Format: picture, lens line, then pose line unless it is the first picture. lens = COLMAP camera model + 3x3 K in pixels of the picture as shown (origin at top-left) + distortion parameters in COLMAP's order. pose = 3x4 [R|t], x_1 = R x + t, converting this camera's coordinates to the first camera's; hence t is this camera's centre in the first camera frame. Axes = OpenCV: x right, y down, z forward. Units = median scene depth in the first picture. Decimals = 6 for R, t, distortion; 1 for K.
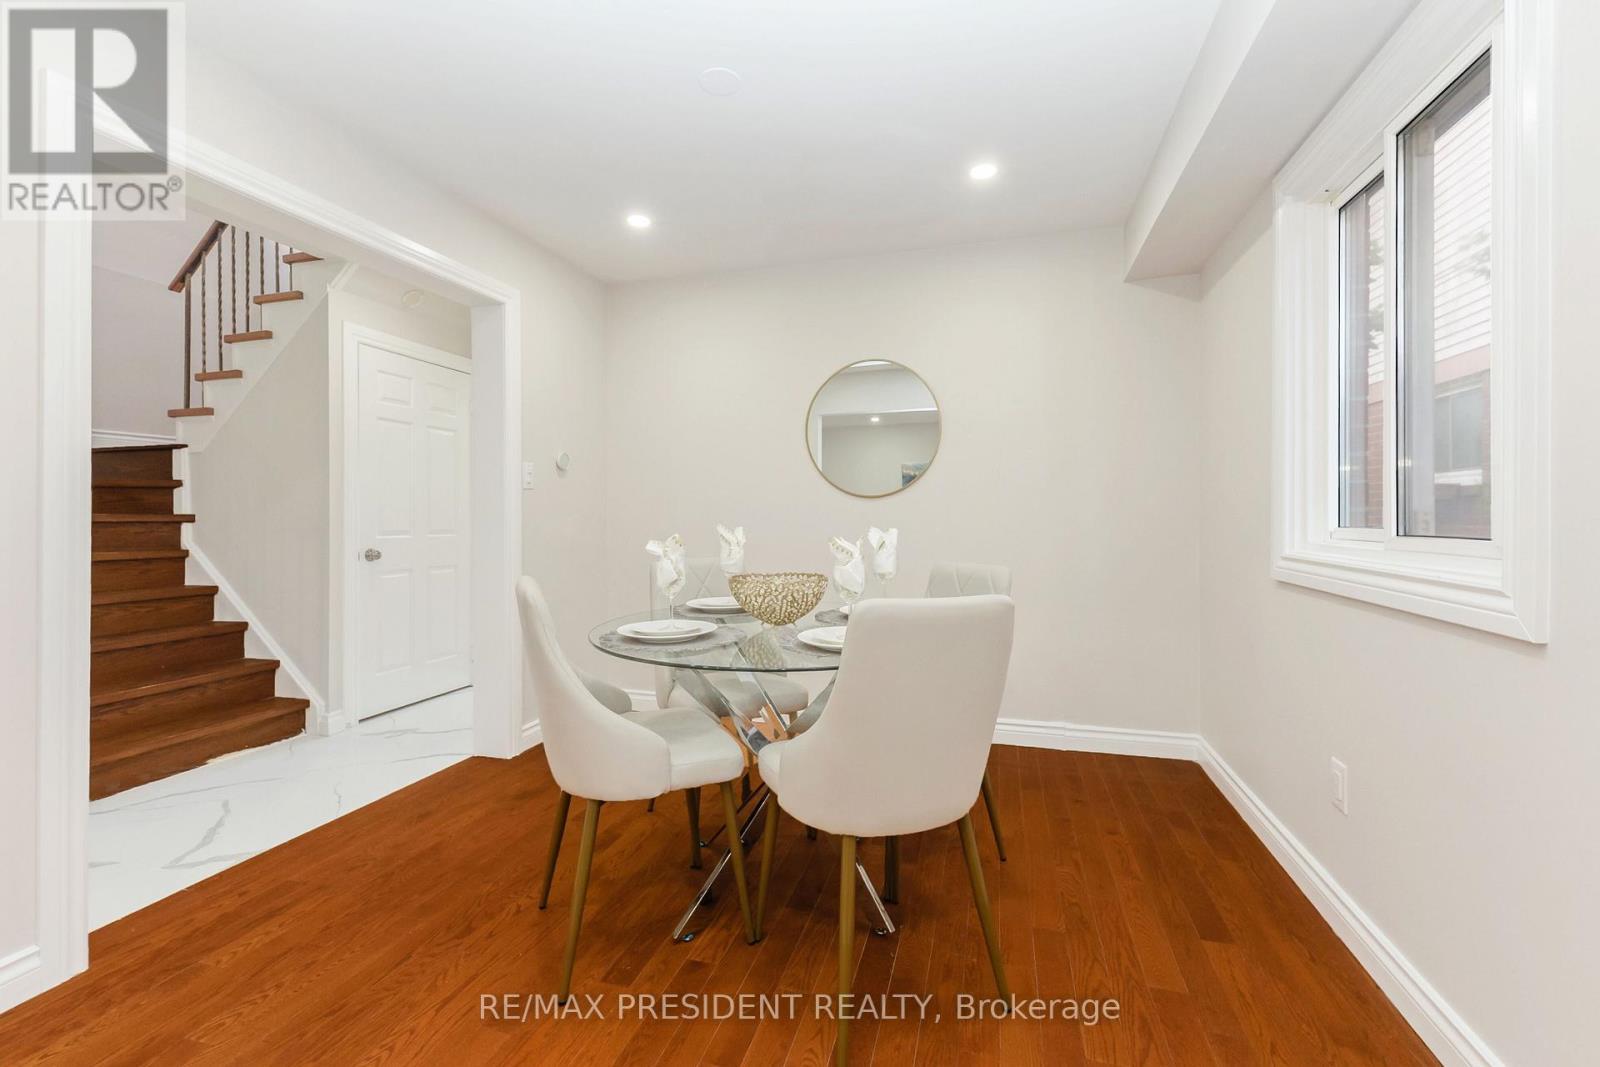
lens RADIAL K [[688.4, 0, 796.9], [0, 688.4, 522.8], [0, 0, 1]] dist [0.008028, -0.000186]
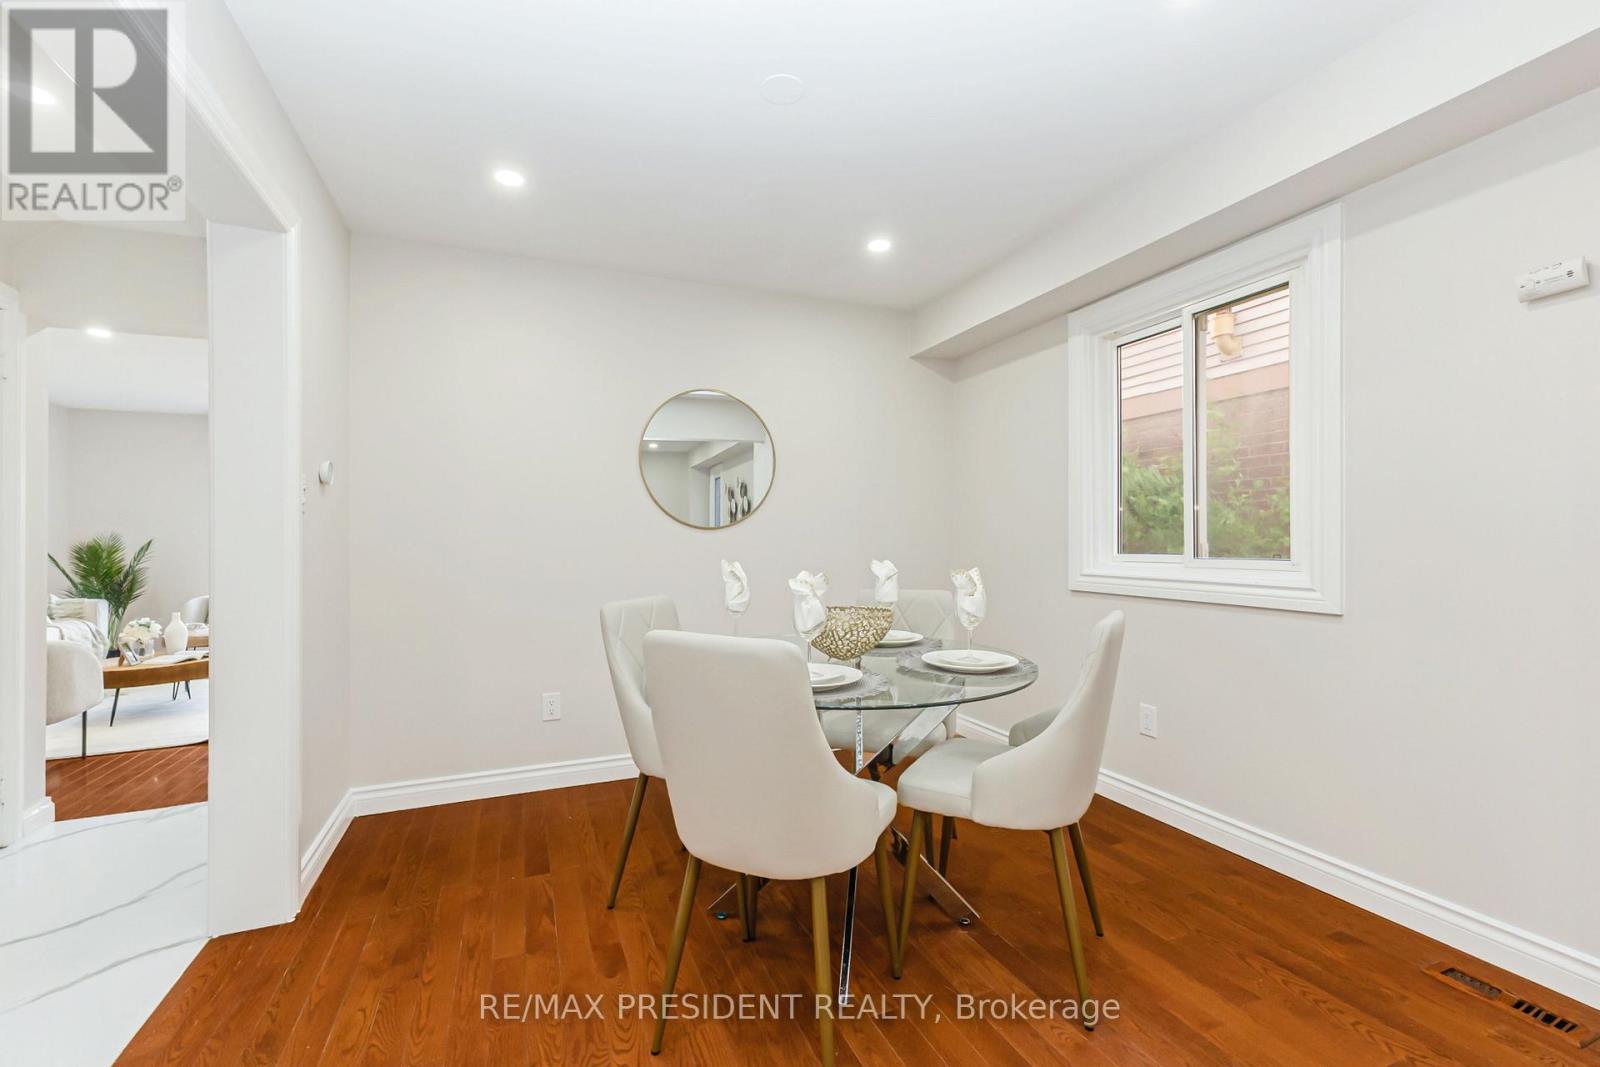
lens RADIAL K [[688.4, 0, 802.0], [0, 688.4, 538.5], [0, 0, 1]] dist [0.008028, -0.000186]
pose [[0.771209, -0.000664, 0.636582, -0.489791], [0.010691, 0.999872, -0.011910, -0.010840], [-0.636492, 0.015991, 0.771117, 0.183445]]
